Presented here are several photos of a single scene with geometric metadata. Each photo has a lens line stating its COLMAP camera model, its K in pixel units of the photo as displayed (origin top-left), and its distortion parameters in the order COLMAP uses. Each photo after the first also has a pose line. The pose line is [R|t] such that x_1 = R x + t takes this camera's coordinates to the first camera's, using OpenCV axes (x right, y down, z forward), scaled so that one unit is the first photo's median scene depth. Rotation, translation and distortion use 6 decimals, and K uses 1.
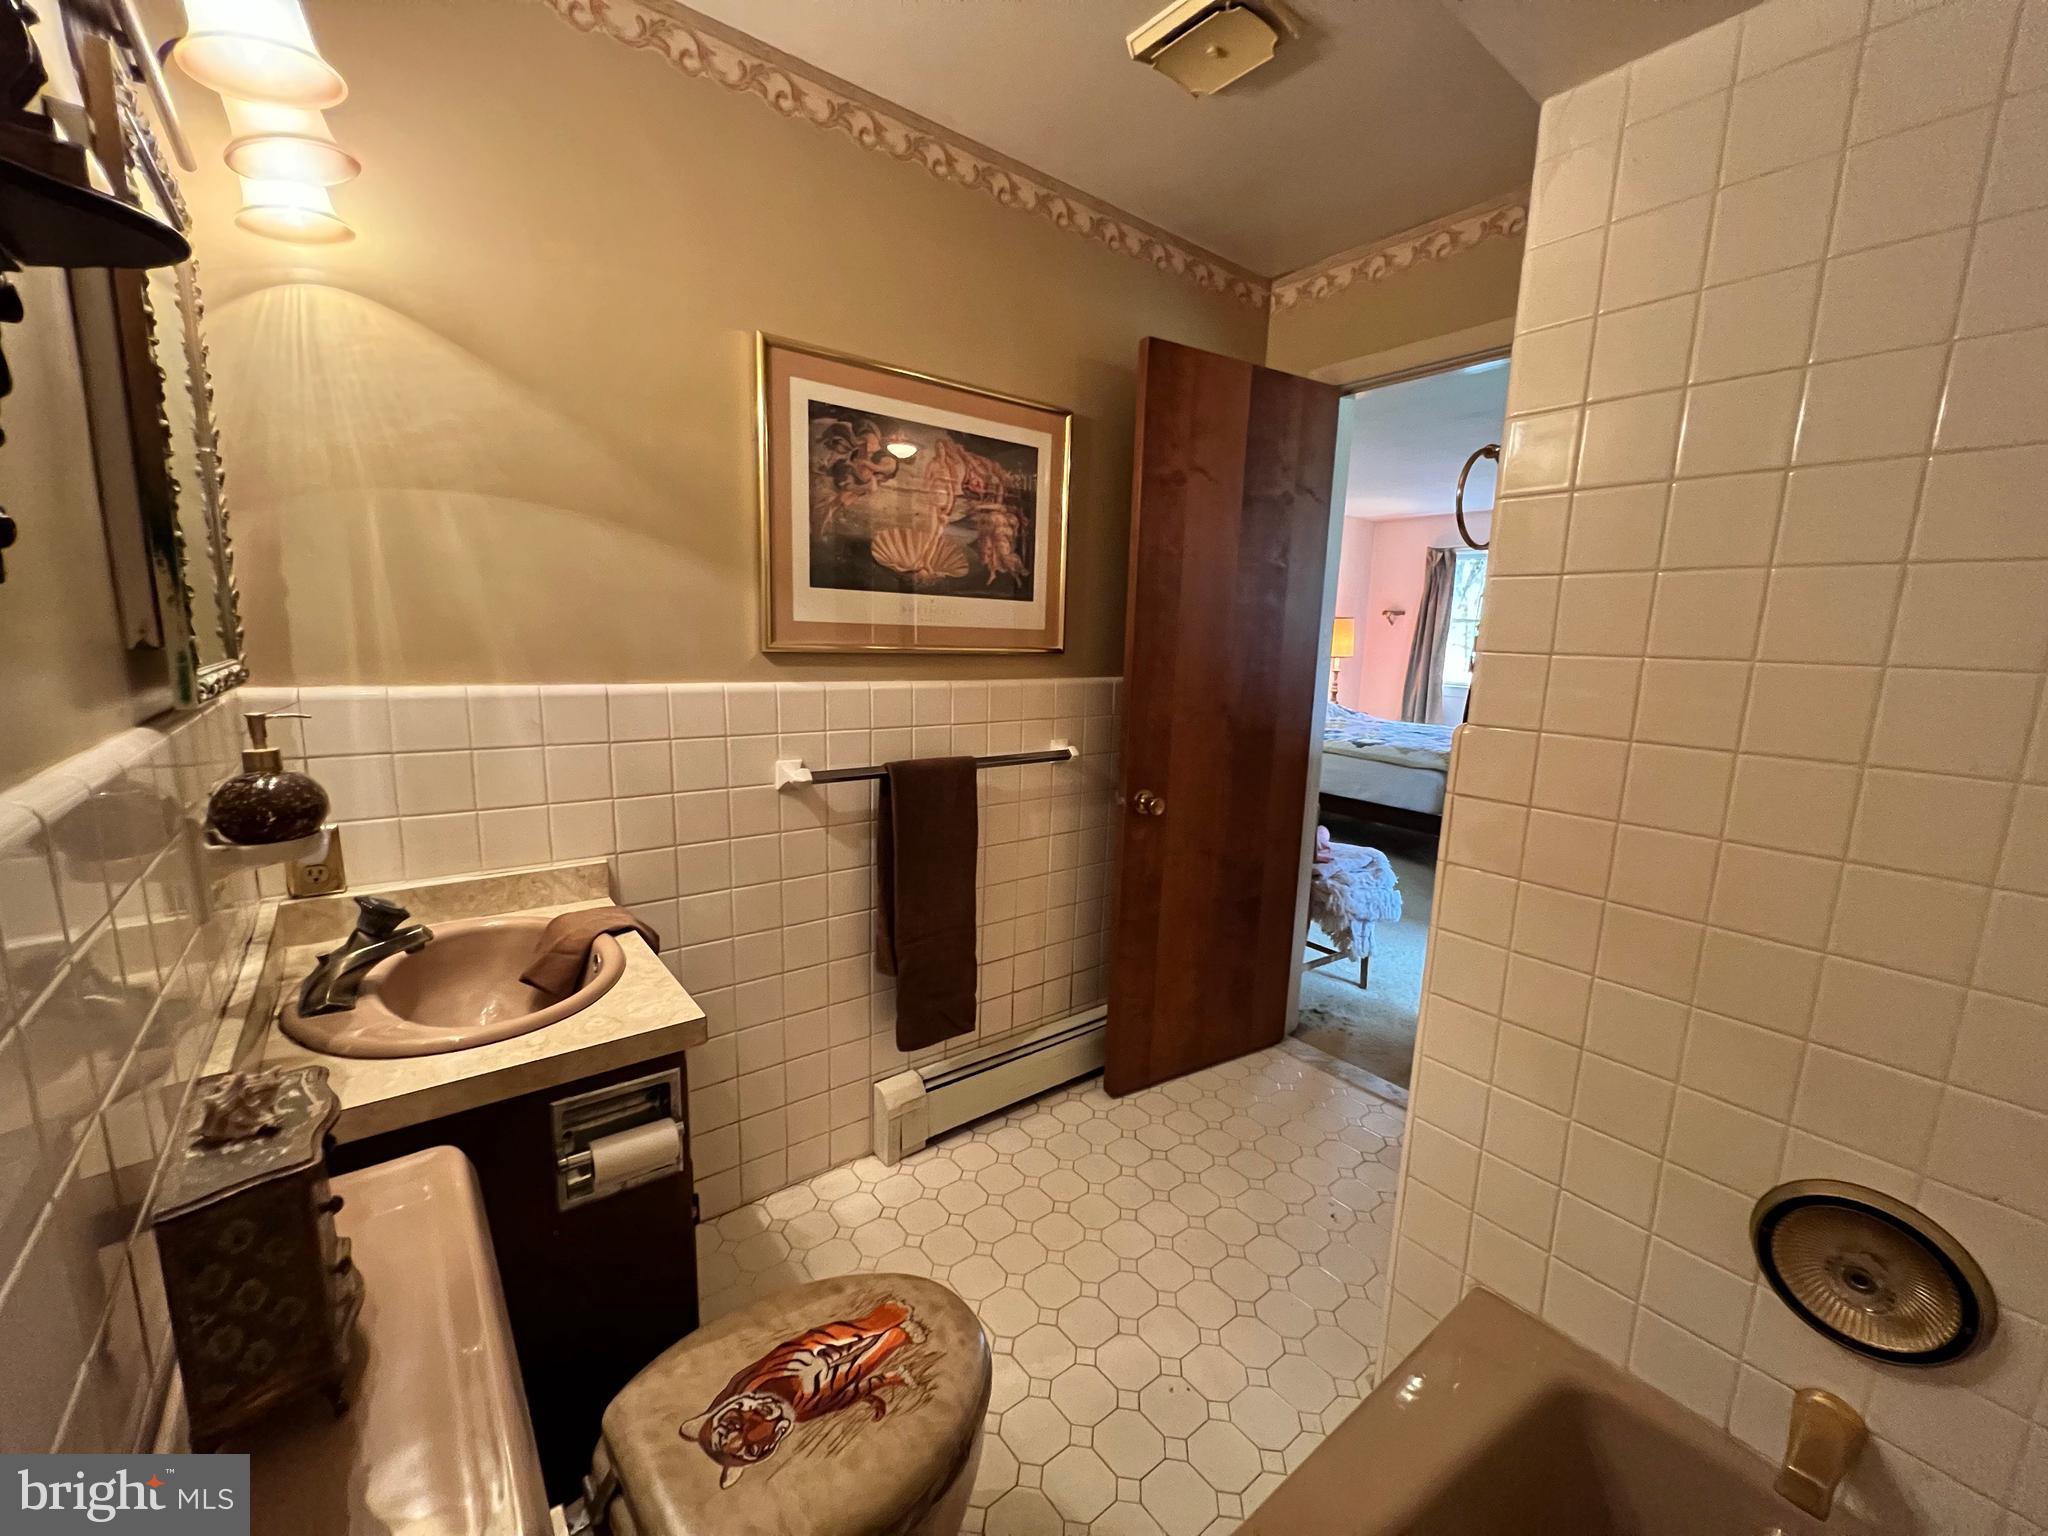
lens RADIAL K [[820.2, 0, 1030.1], [0, 820.2, 768.9], [0, 0, 1]] dist [0.000405, 0.000060]
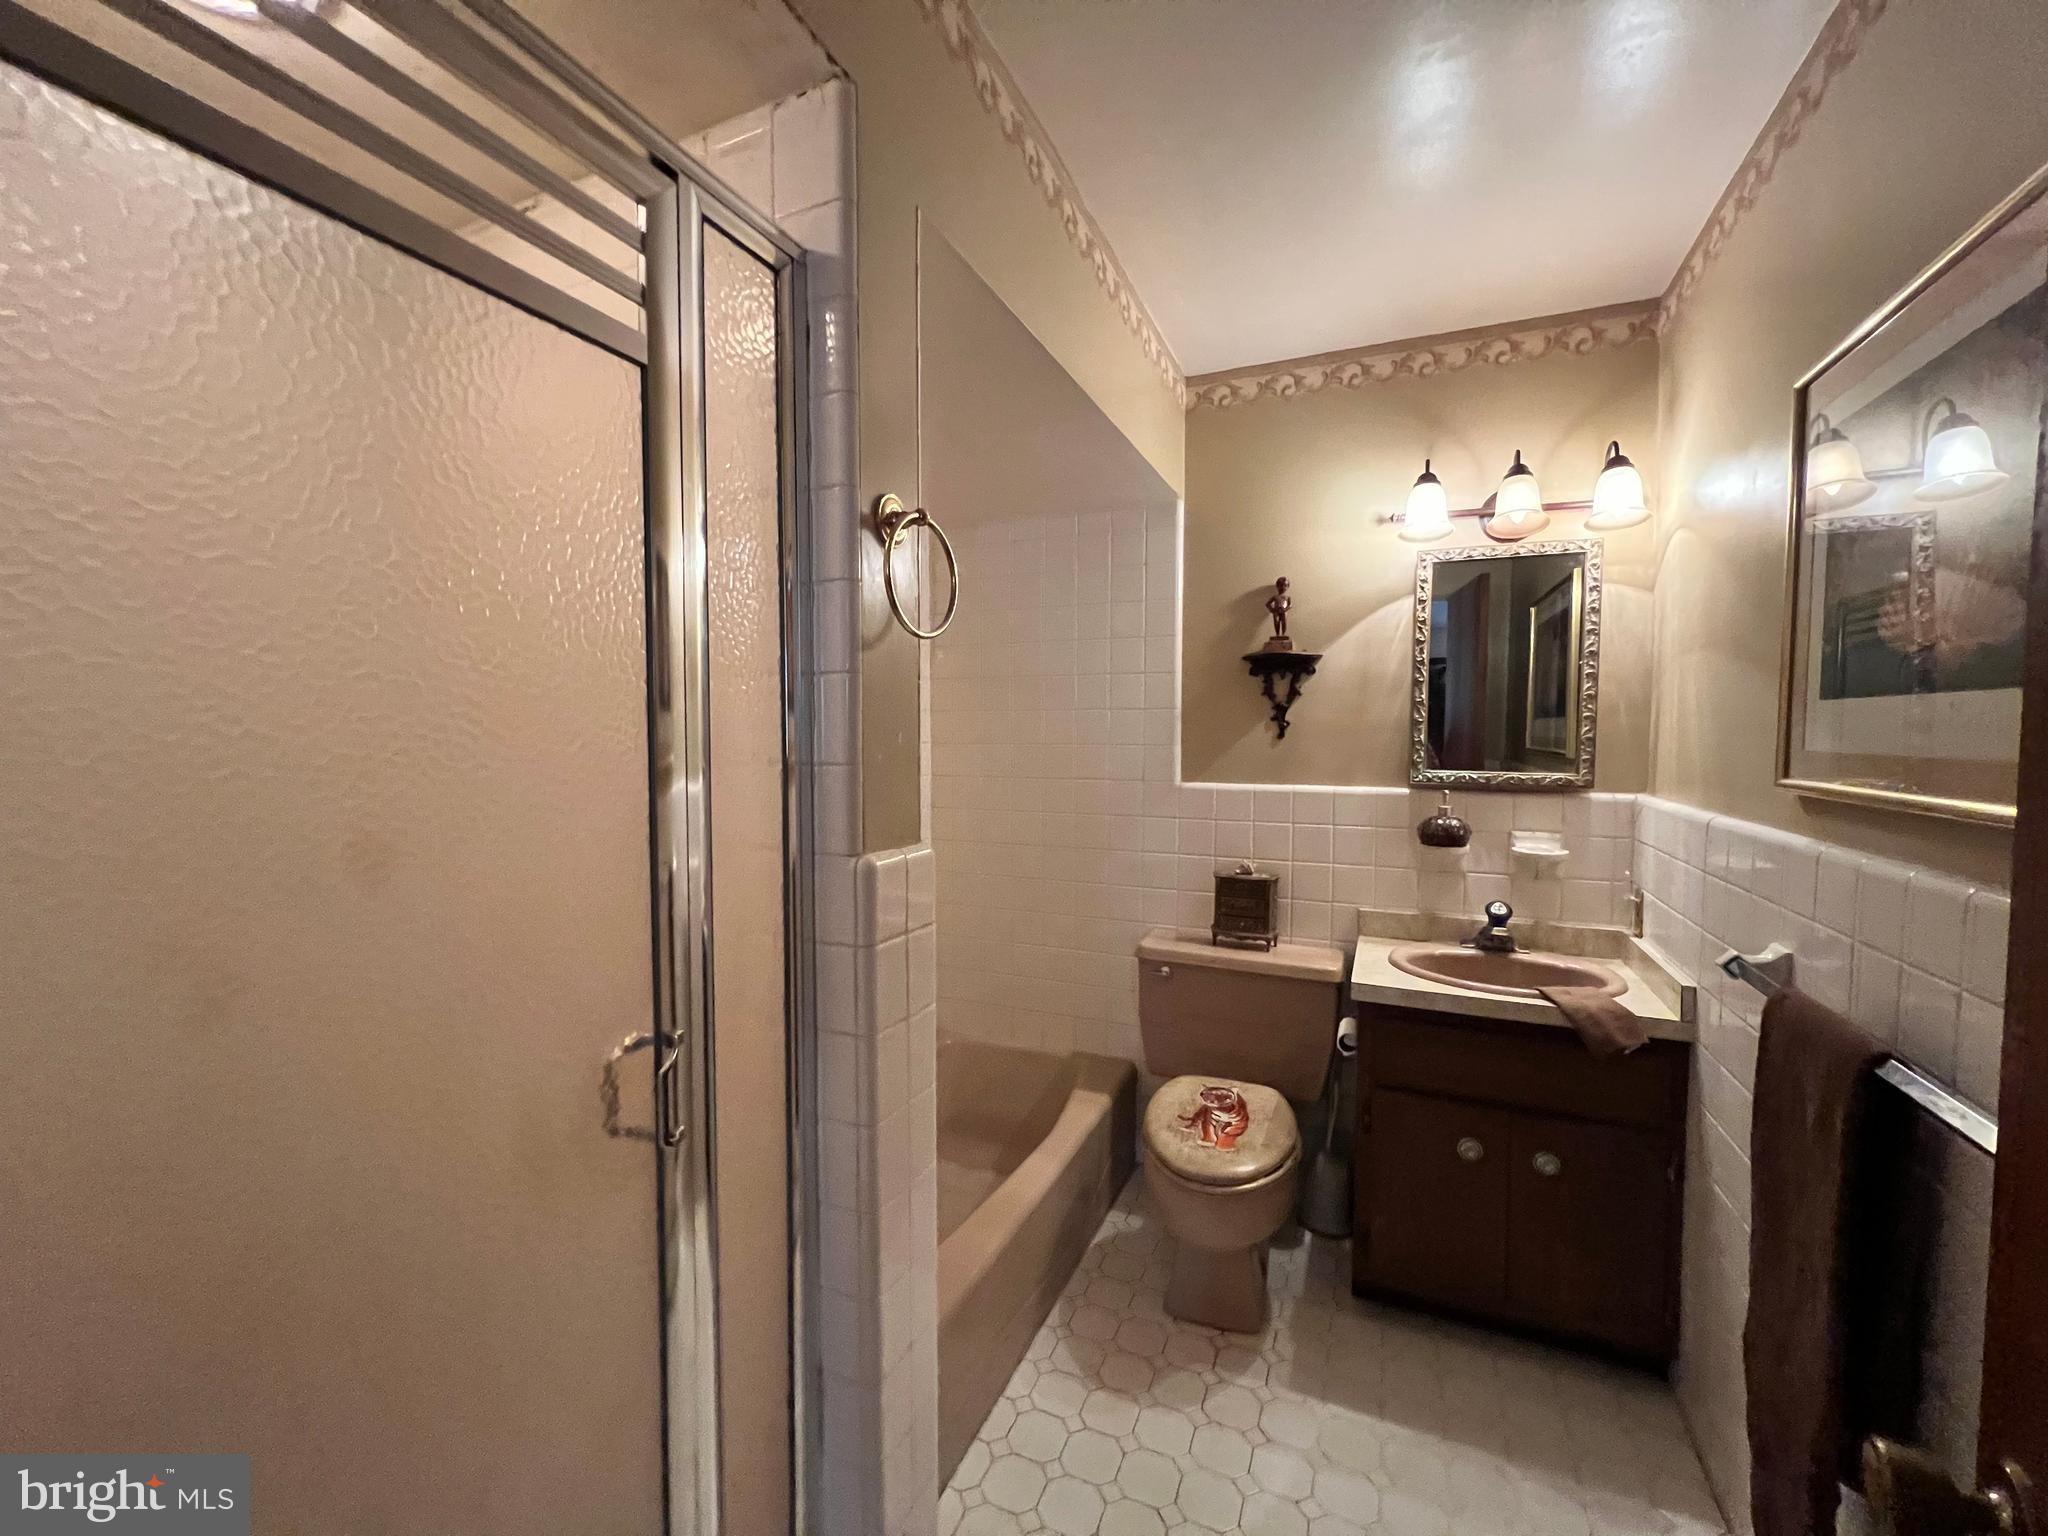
lens RADIAL K [[820.2, 0, 1030.1], [0, 820.2, 768.9], [0, 0, 1]] dist [0.000405, 0.000060]
pose [[-0.877063, -0.009743, -0.480276, 0.783514], [-0.110438, 0.977104, 0.181855, -0.278260], [0.467508, 0.212539, -0.858058, 1.639638]]
